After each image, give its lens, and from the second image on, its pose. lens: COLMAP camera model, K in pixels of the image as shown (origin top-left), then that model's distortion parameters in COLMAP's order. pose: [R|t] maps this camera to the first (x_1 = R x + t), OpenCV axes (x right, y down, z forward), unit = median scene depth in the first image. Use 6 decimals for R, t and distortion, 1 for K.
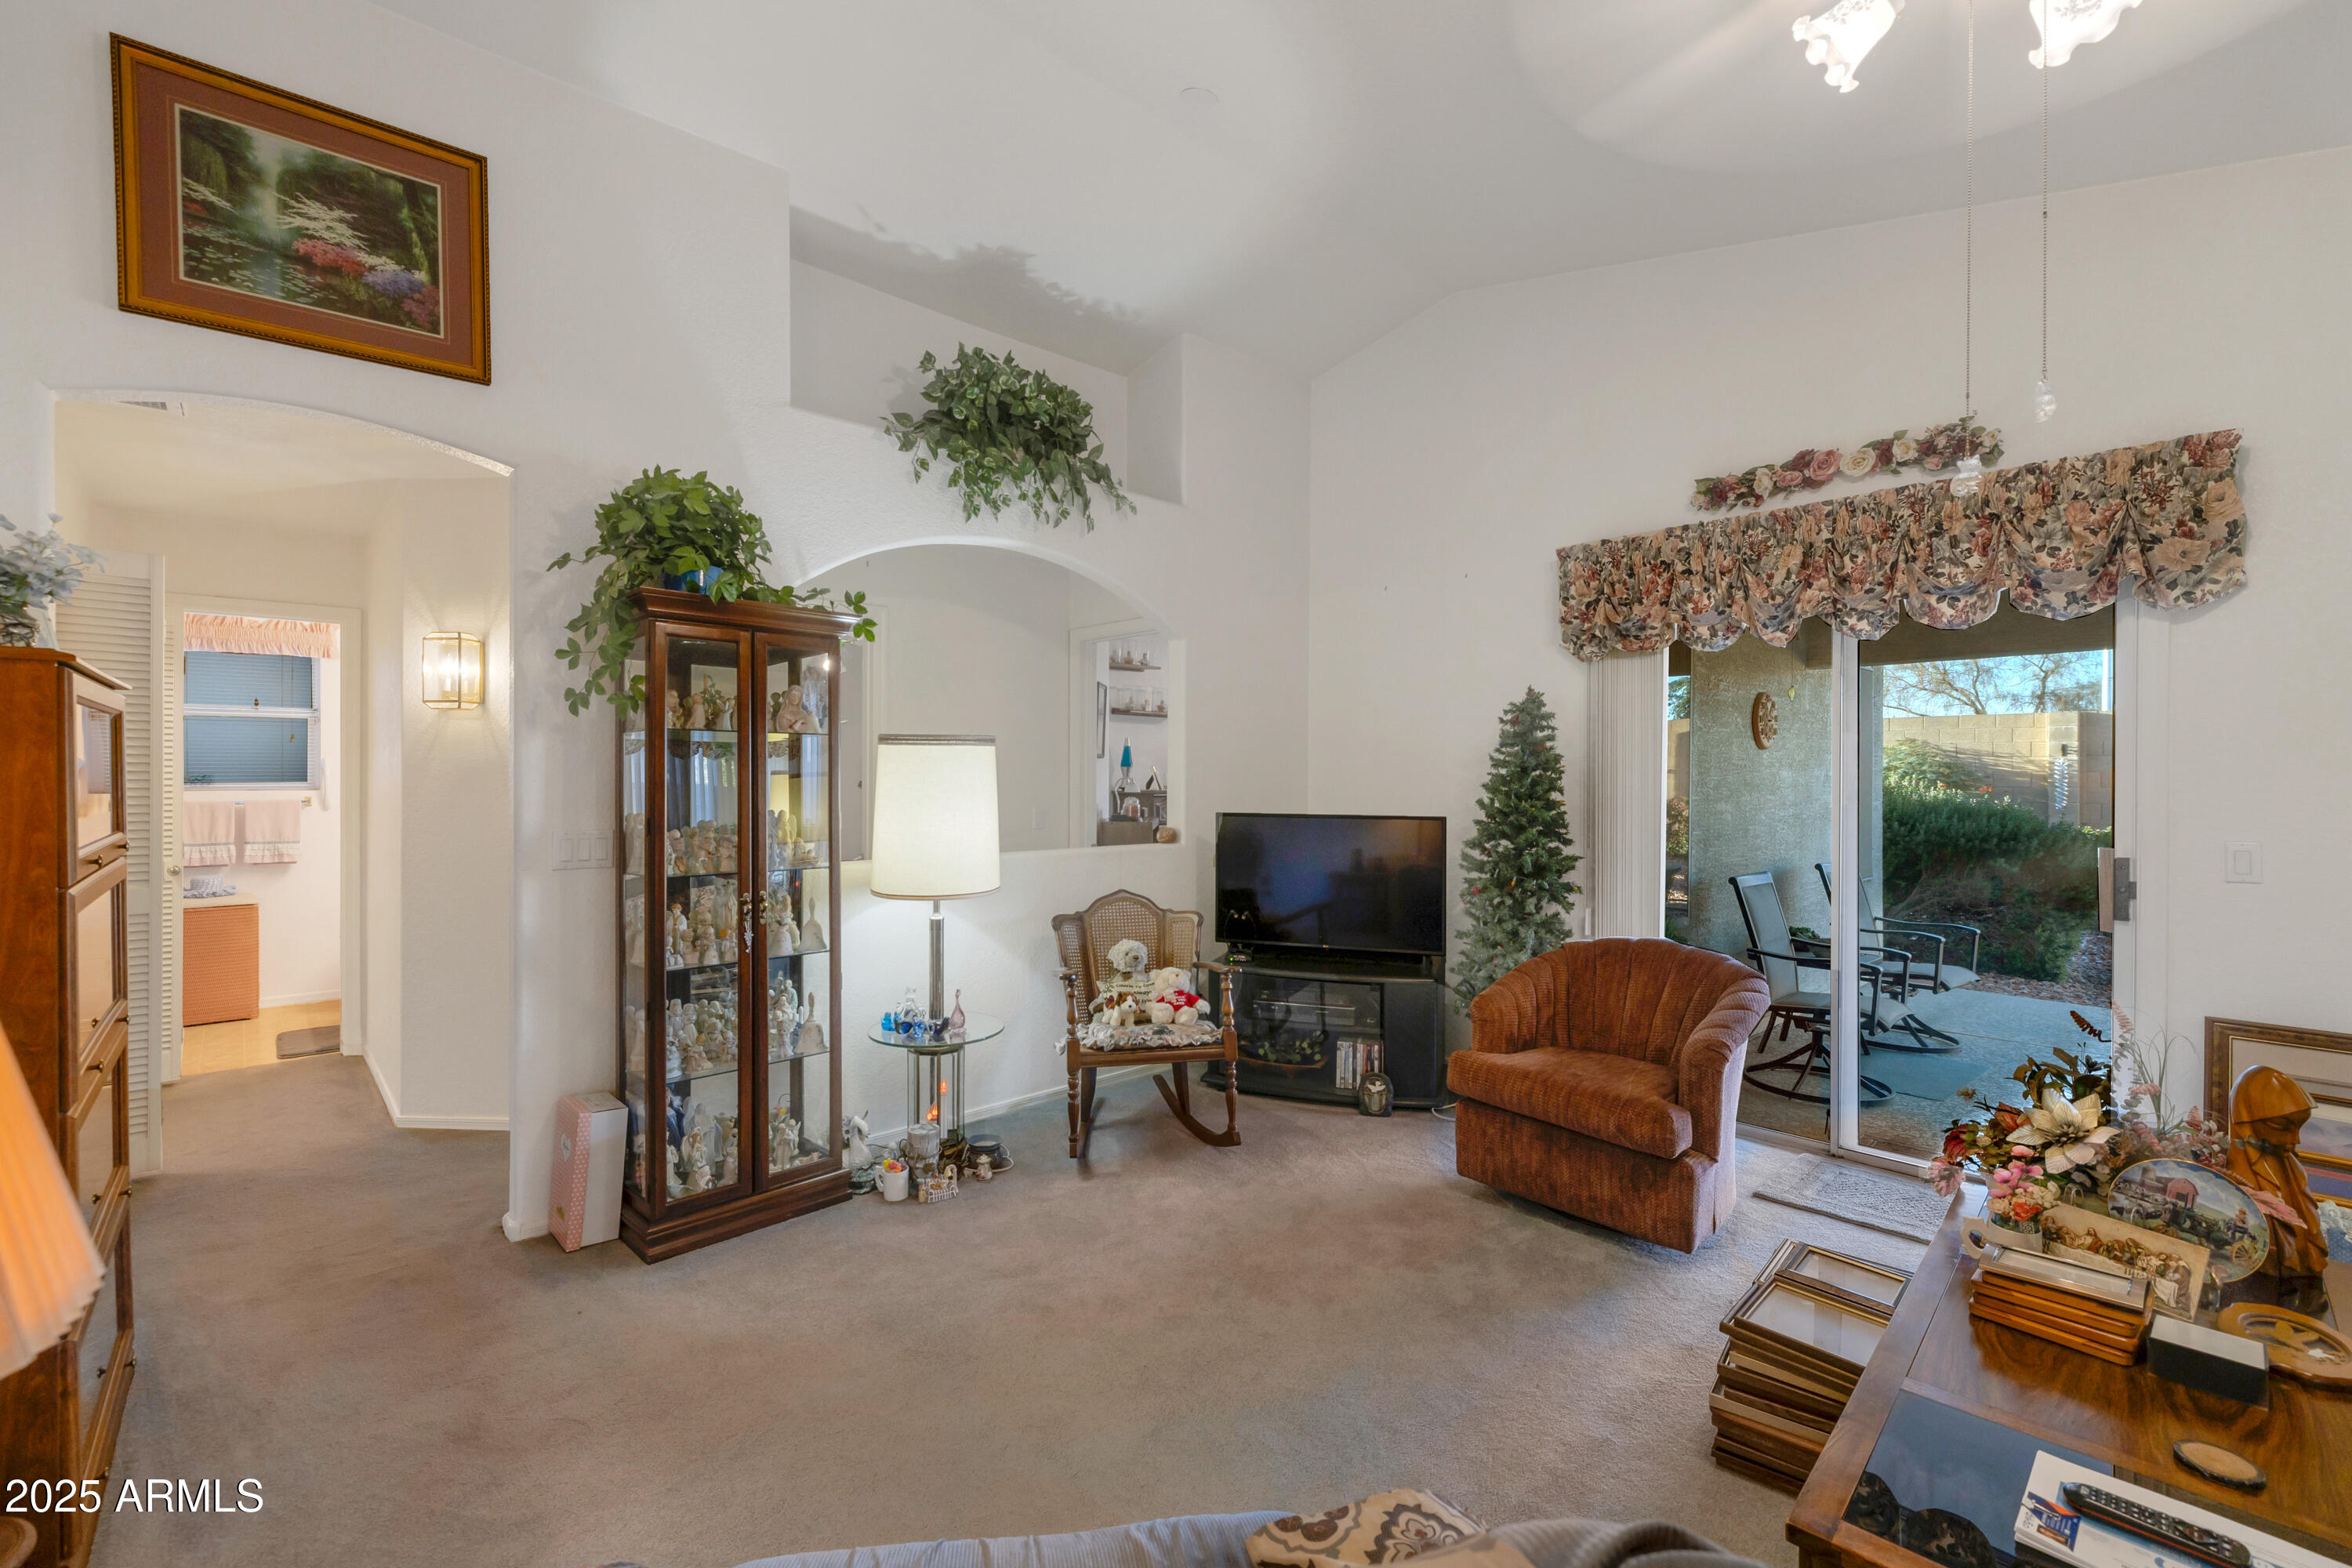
lens RADIAL K [[1024.8, 0, 1174.3], [0, 1024.8, 777.8], [0, 0, 1]] dist [-0.001809, -0.000206]
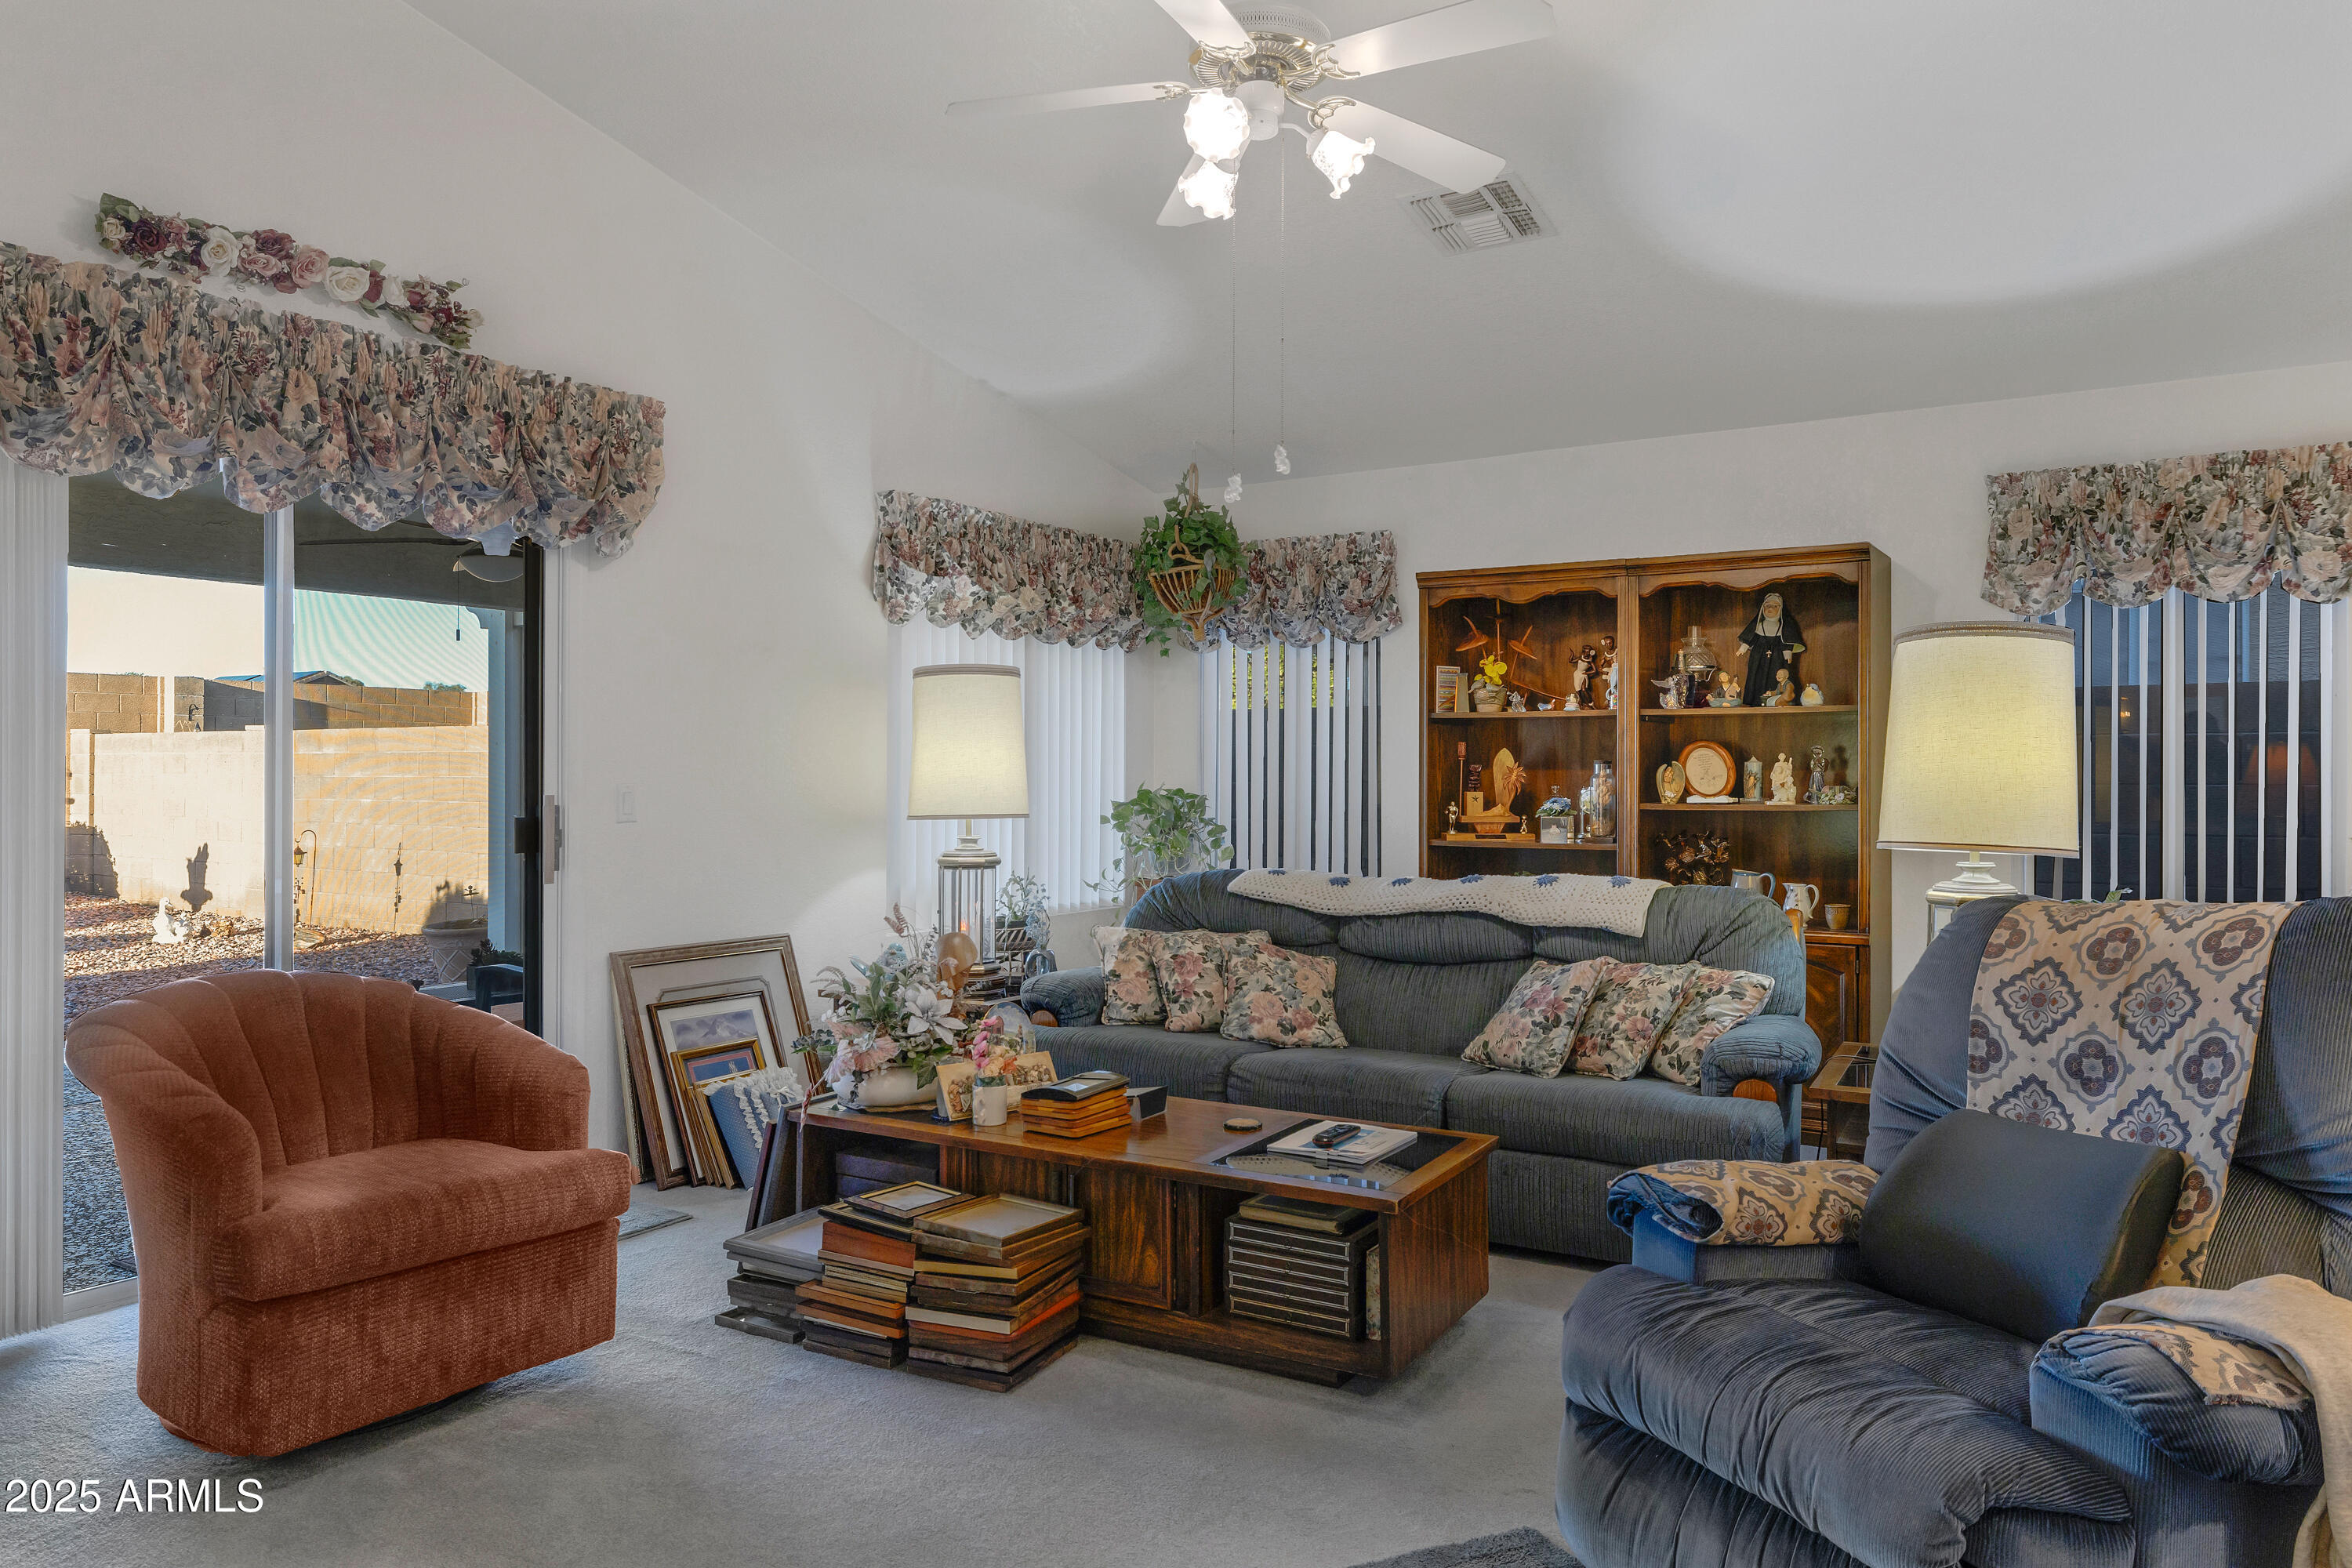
lens RADIAL K [[1575.8, 0, 1175.0], [0, 1575.8, 770.8], [0, 0, 1]] dist [0.008457, 0.000949]
pose [[-0.265918, -0.002271, 0.963993, -0.578944], [-0.001170, 0.999997, 0.002033, 0.037496], [-0.963995, -0.000587, -0.265920, 0.733767]]
